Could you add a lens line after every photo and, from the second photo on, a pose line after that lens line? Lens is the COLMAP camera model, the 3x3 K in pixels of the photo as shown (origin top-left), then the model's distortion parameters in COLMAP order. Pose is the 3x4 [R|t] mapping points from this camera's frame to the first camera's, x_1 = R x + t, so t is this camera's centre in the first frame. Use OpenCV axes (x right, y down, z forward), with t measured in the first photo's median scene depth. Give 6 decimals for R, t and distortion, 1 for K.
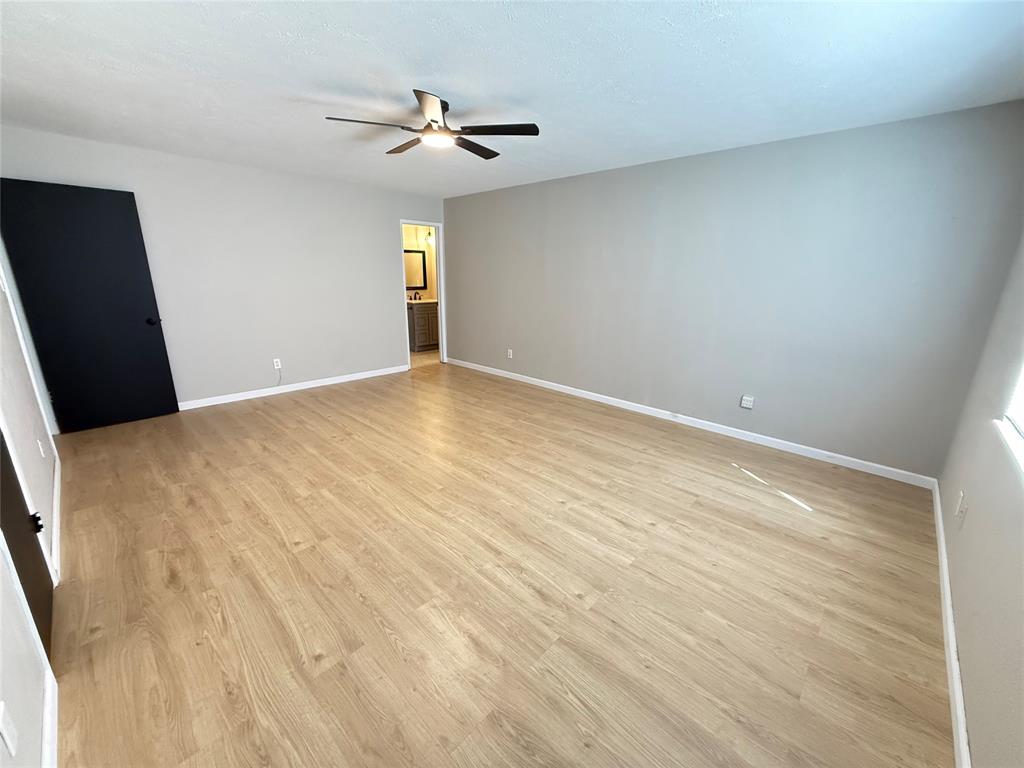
lens RADIAL K [[406.6, 0, 507.0], [0, 406.6, 380.6], [0, 0, 1]] dist [0.001213, -0.000711]
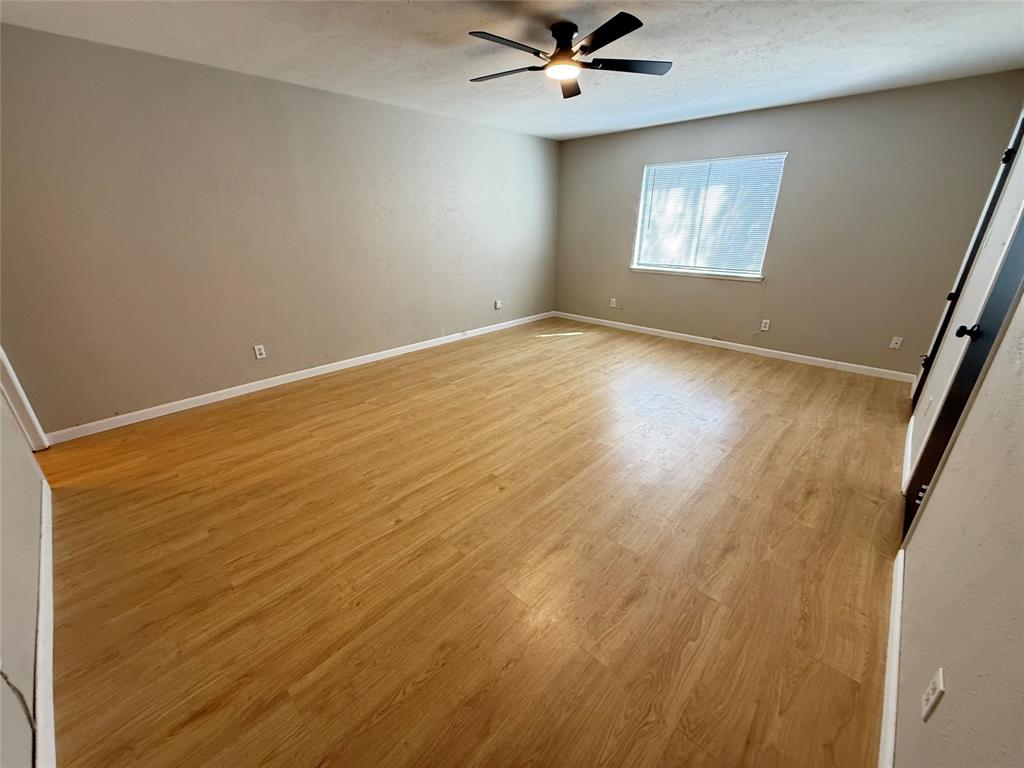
lens RADIAL K [[406.6, 0, 505.7], [0, 406.6, 383.4], [0, 0, 1]] dist [0.001213, -0.000711]
pose [[0.002725, -0.386498, 0.922286, -0.946803], [0.261976, 0.890354, 0.372342, -0.248664], [-0.965070, 0.240602, 0.103680, 0.874458]]
